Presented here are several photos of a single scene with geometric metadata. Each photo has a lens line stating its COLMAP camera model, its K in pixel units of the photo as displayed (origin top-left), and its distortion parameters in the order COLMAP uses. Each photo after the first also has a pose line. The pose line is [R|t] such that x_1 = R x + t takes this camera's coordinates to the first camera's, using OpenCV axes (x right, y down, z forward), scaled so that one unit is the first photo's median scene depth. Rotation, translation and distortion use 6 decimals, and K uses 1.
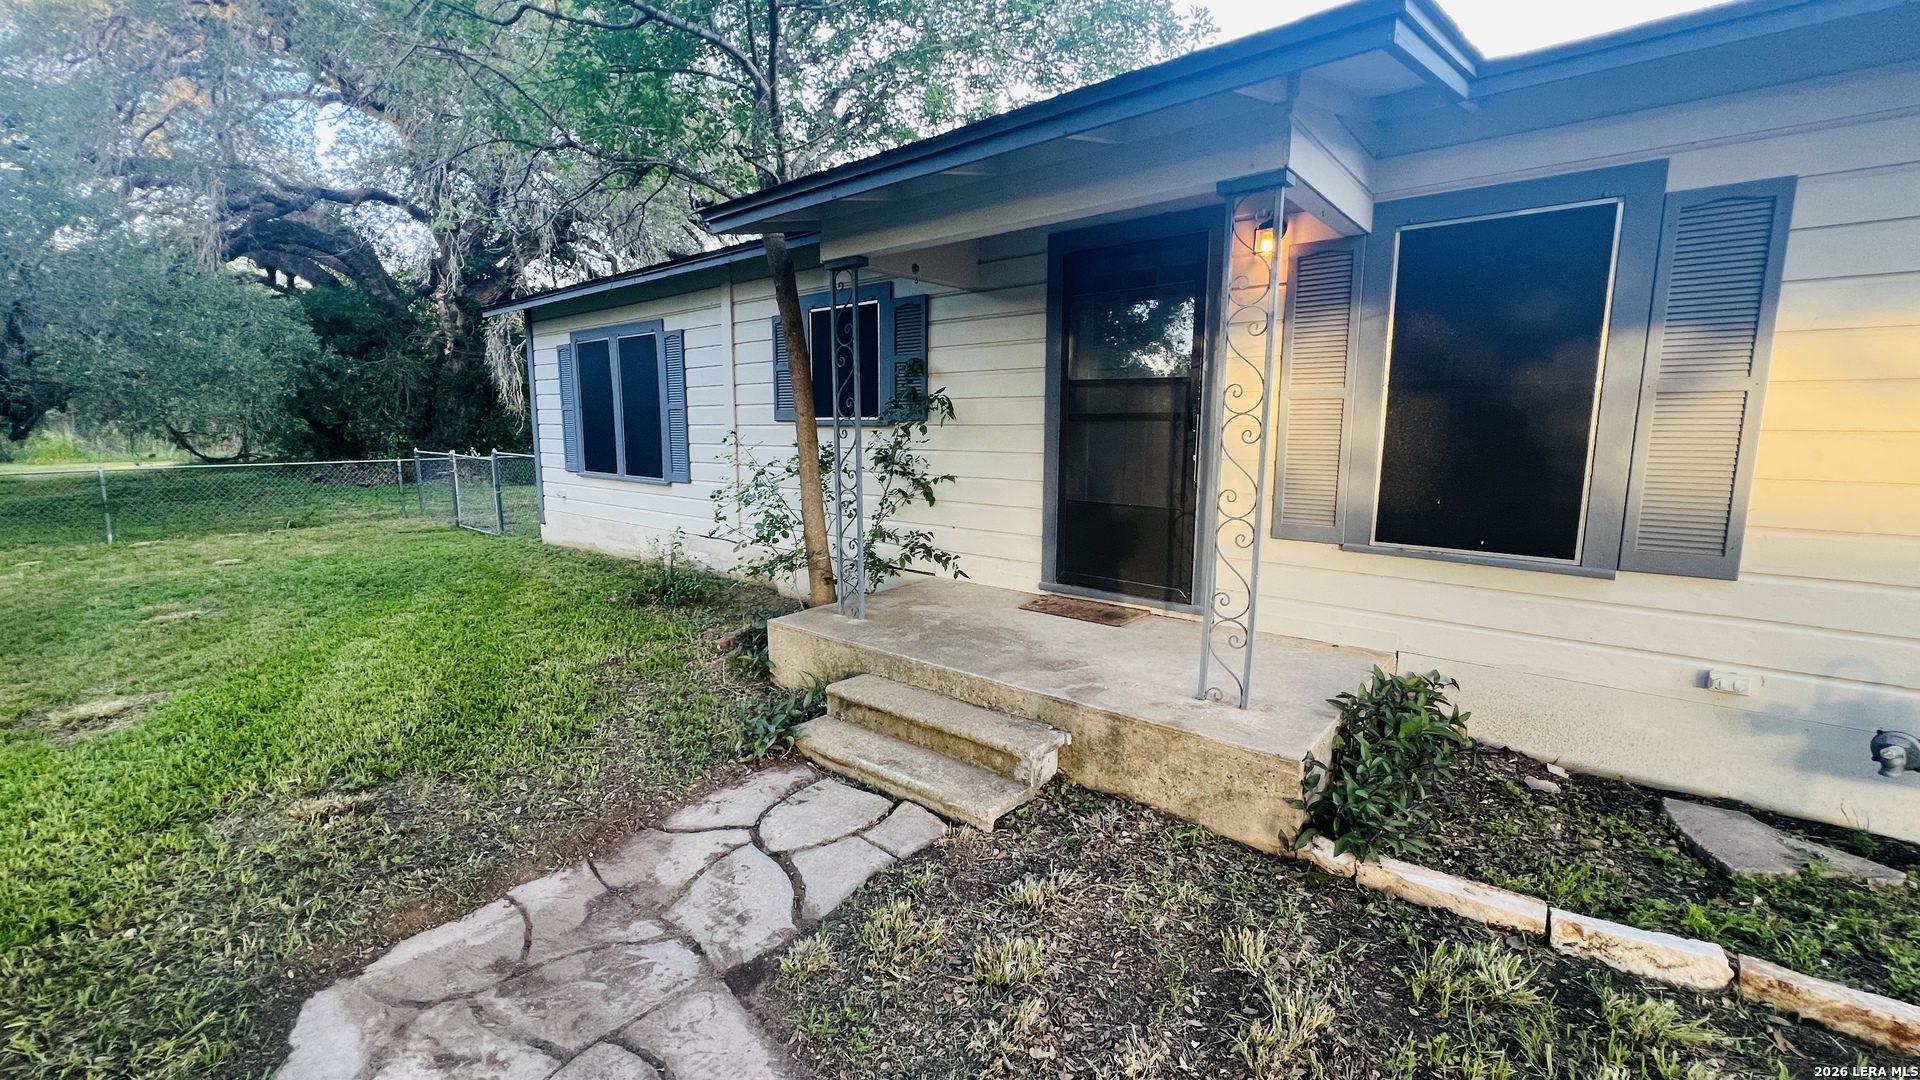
lens RADIAL K [[790.9, 0, 950.2], [0, 790.9, 540.3], [0, 0, 1]] dist [-0.003712, 0.000058]
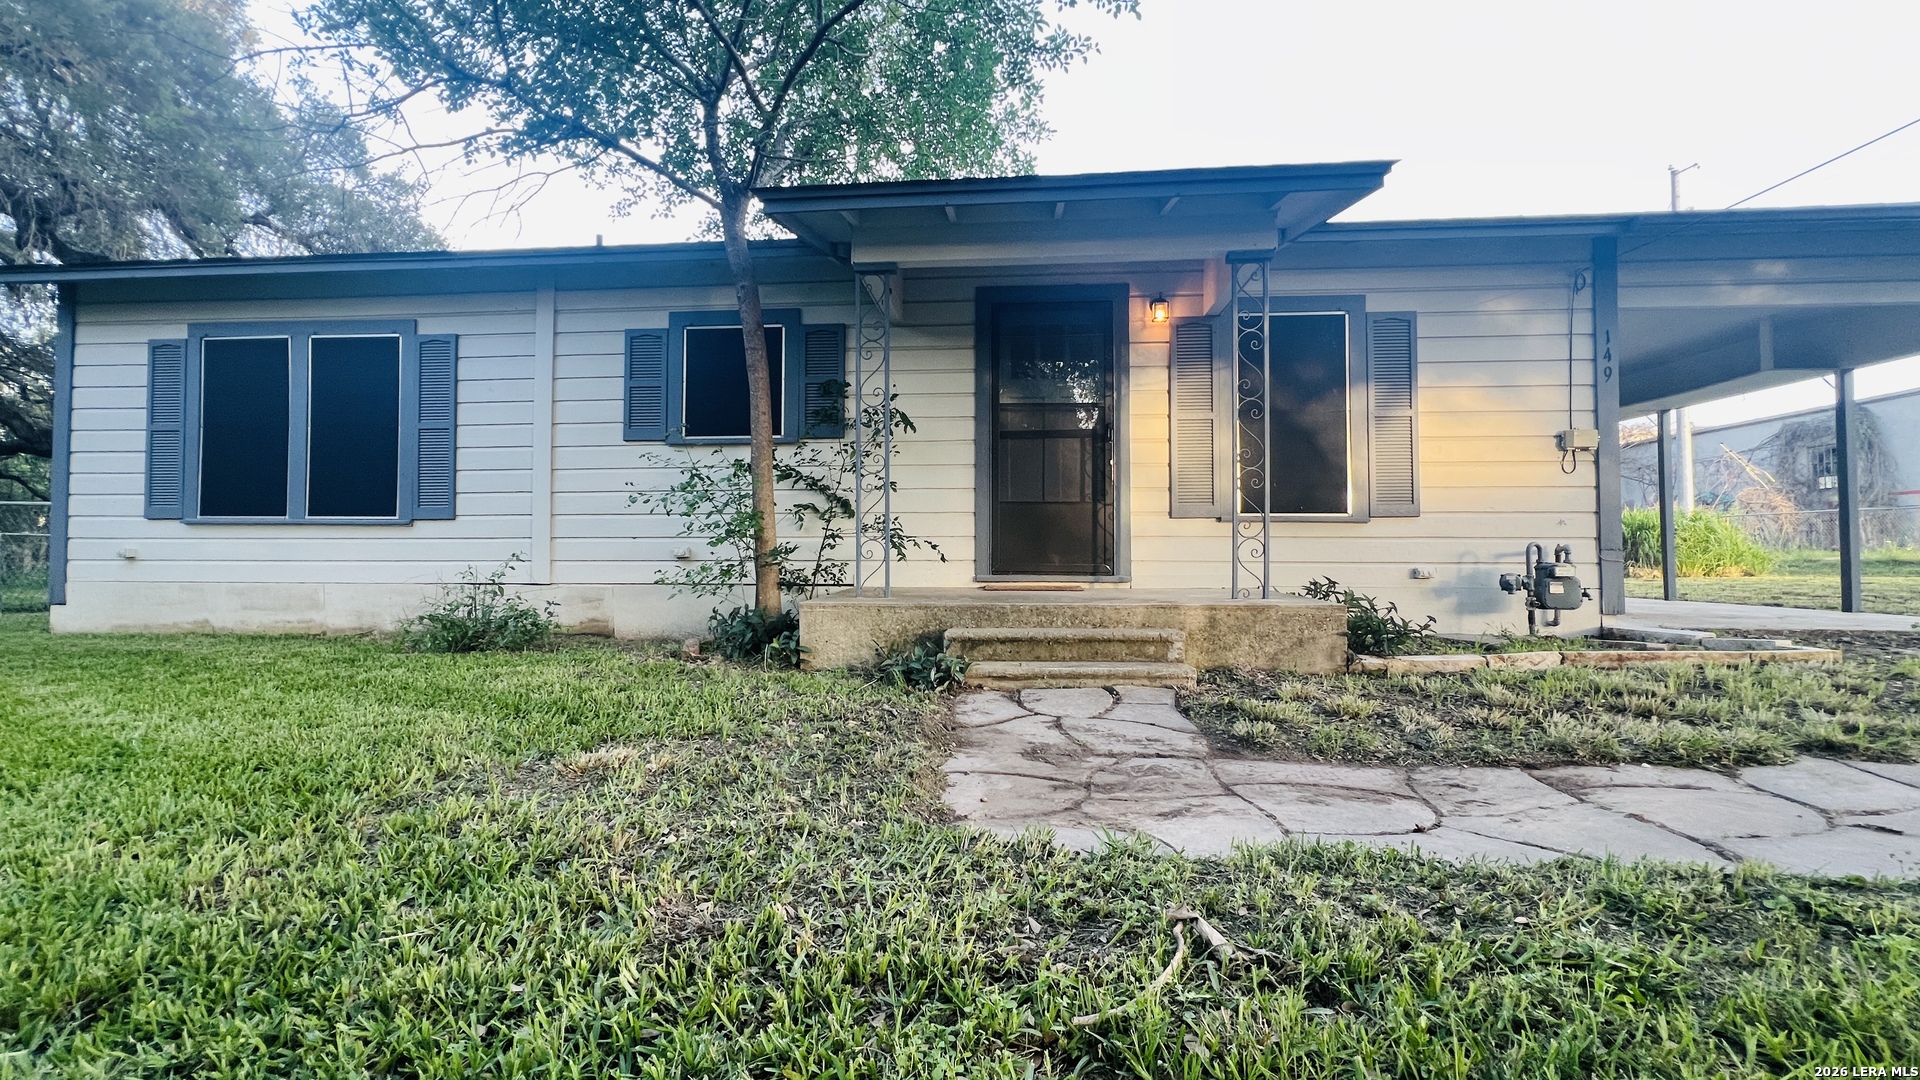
lens RADIAL K [[790.9, 0, 954.1], [0, 790.9, 547.7], [0, 0, 1]] dist [-0.003712, 0.000058]
pose [[0.810952, 0.005582, 0.585086, -0.611791], [0.086919, 0.987711, -0.129896, 0.167382], [-0.578620, 0.156194, 0.800501, 0.098845]]
